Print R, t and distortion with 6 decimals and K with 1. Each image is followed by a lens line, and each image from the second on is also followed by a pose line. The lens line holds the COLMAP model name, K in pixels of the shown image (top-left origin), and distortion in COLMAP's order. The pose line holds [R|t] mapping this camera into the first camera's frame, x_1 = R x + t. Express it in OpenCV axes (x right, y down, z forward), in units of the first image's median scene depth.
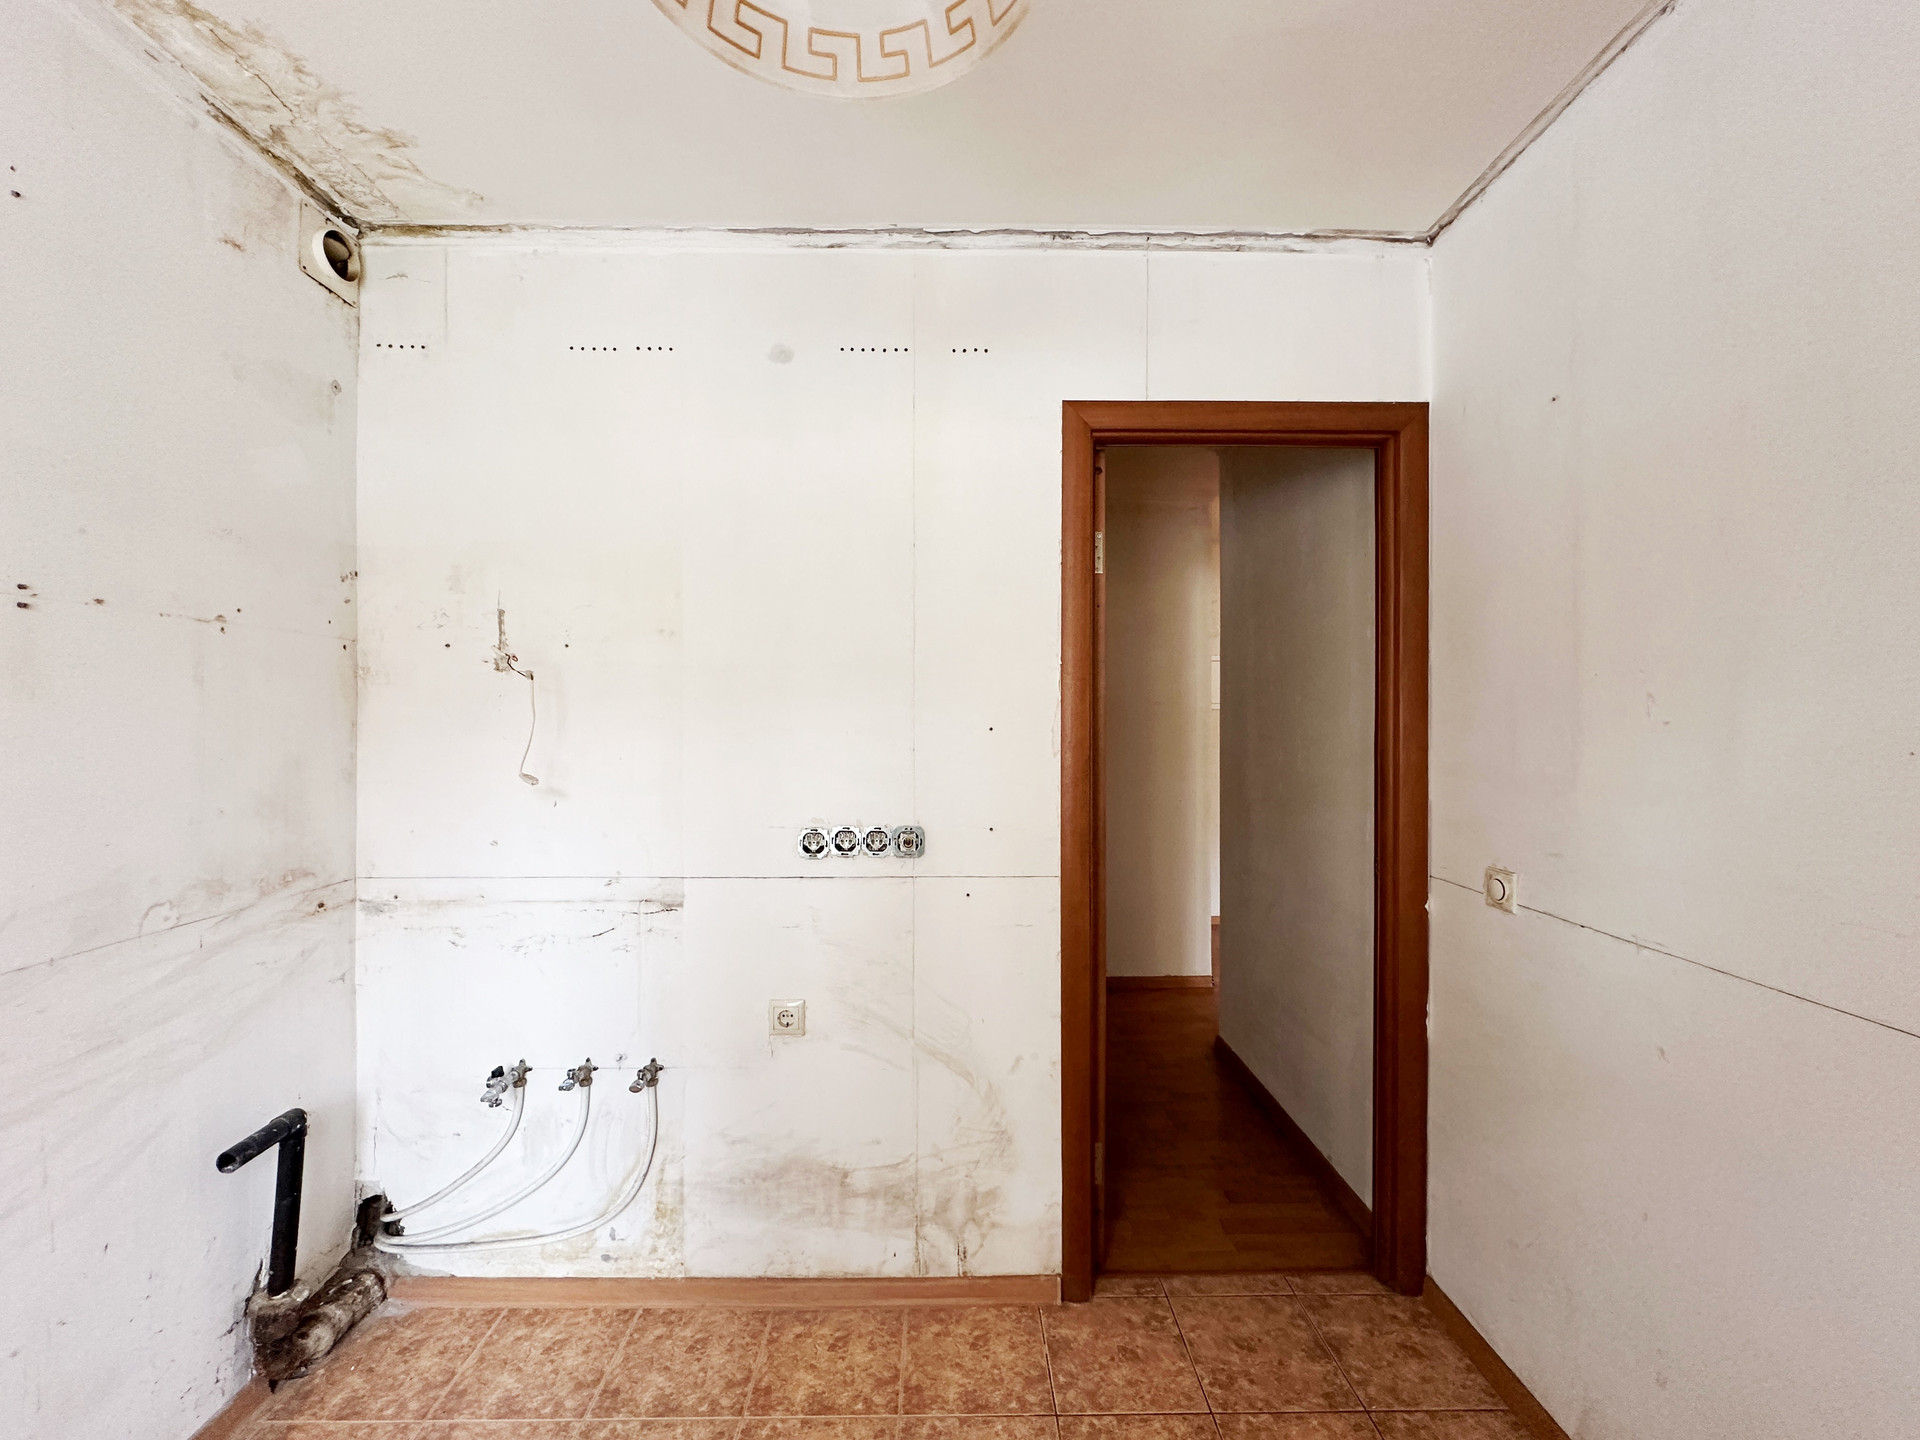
lens RADIAL K [[769.0, 0, 957.5], [0, 769.0, 720.4], [0, 0, 1]] dist [-0.000803, 0.000220]
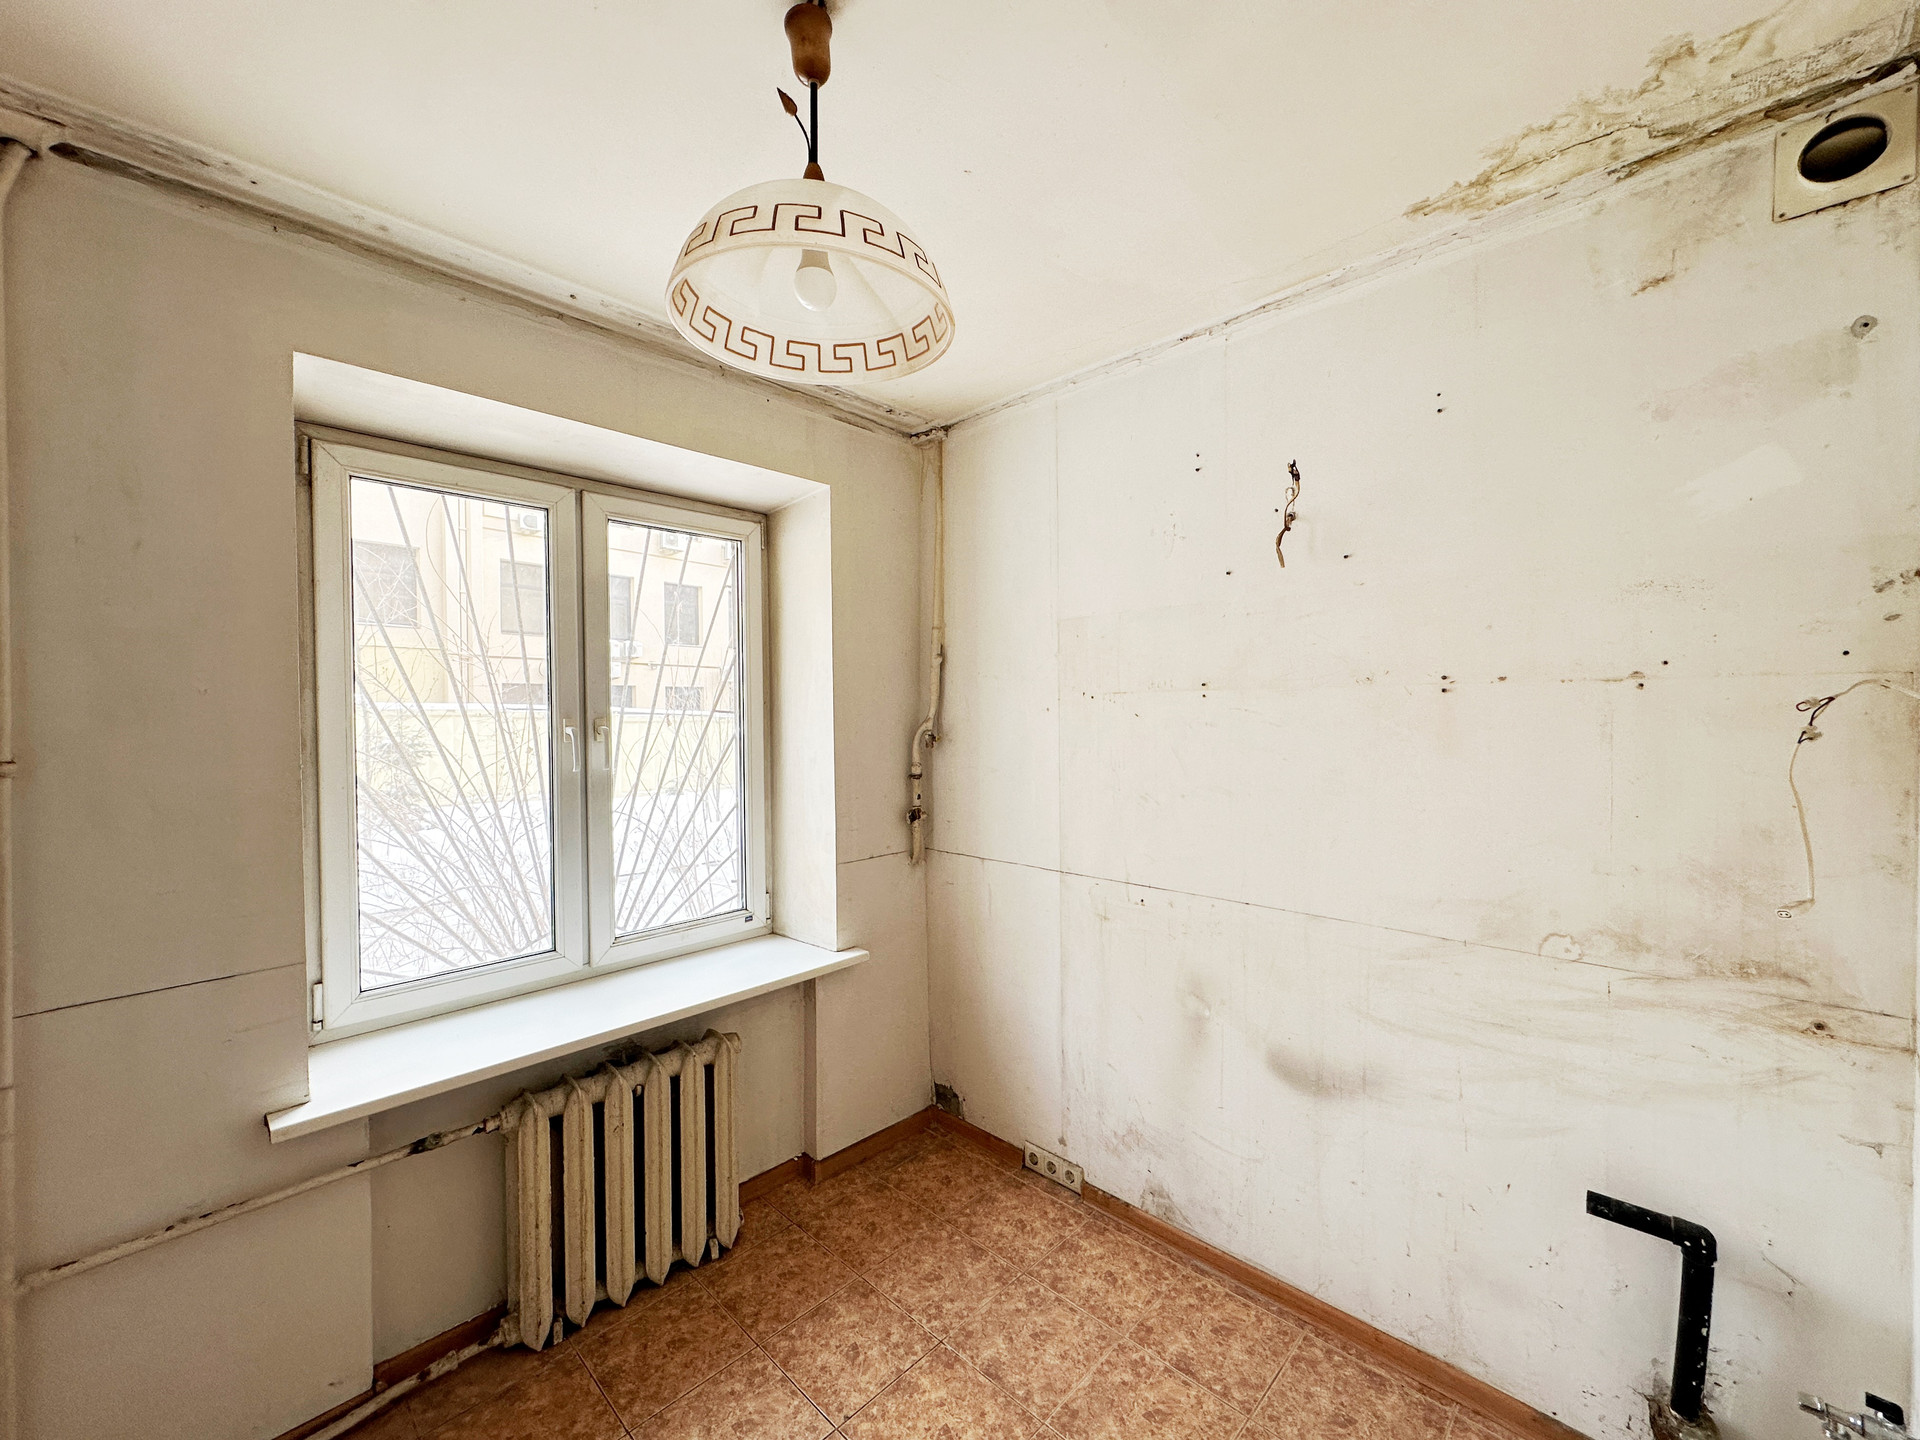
lens RADIAL K [[769.0, 0, 957.5], [0, 769.0, 720.4], [0, 0, 1]] dist [-0.000803, 0.000220]
pose [[-0.711805, 0.014691, -0.702223, 0.298357], [0.006666, 0.999878, 0.014161, -0.076363], [0.702345, 0.005399, -0.711816, 0.887858]]
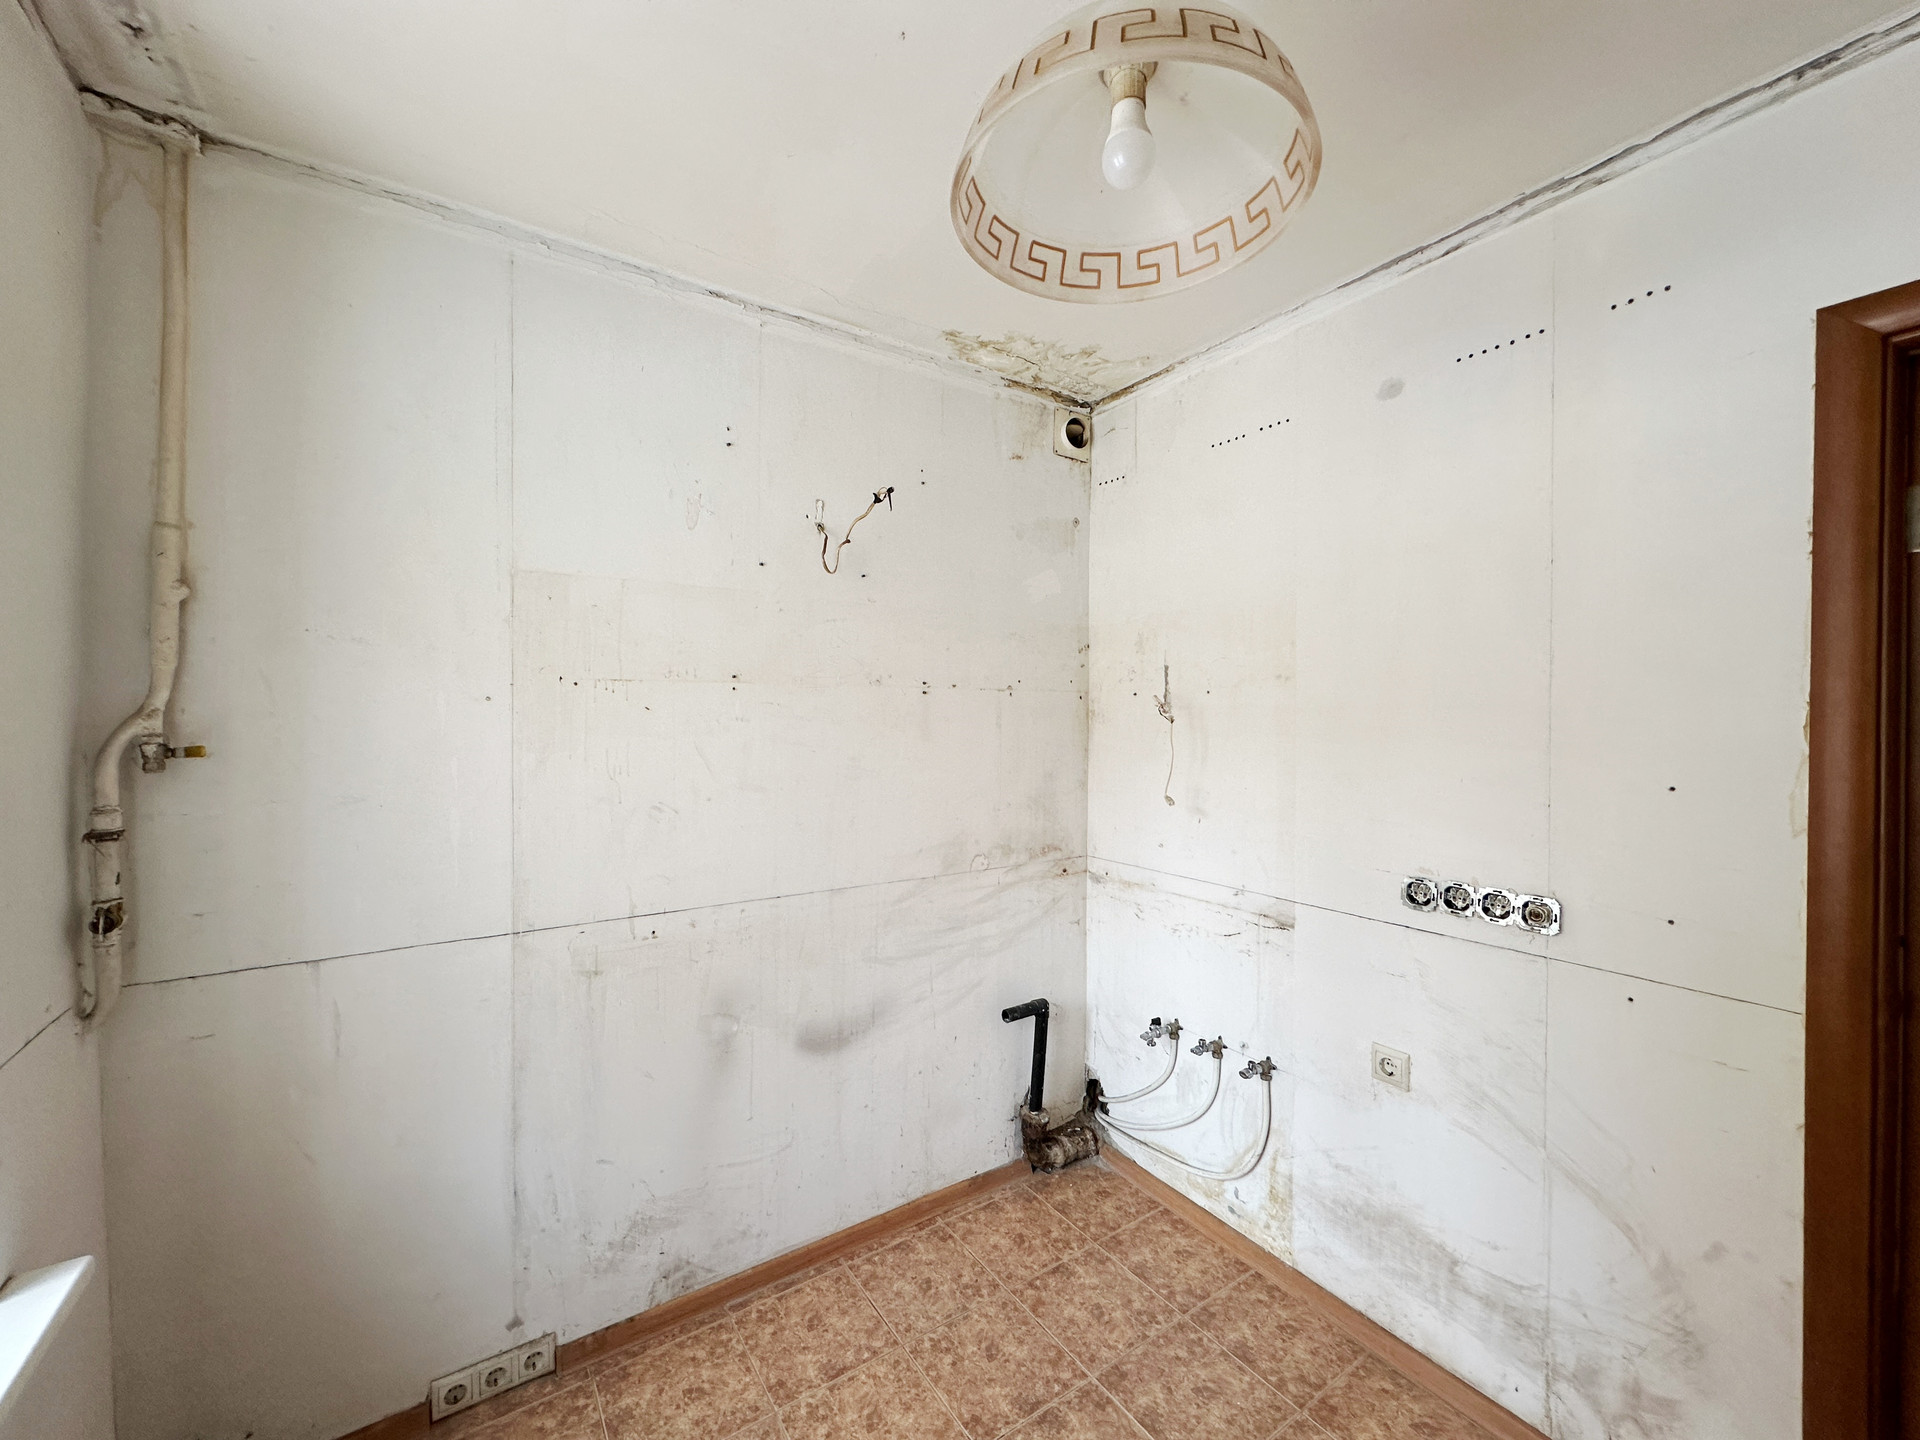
lens RADIAL K [[769.0, 0, 957.5], [0, 769.0, 720.4], [0, 0, 1]] dist [-0.000803, 0.000220]
pose [[0.544606, 0.008504, -0.838649, 0.299805], [-0.005317, 0.999964, 0.006687, -0.058771], [0.838675, 0.000817, 0.544631, 0.003858]]
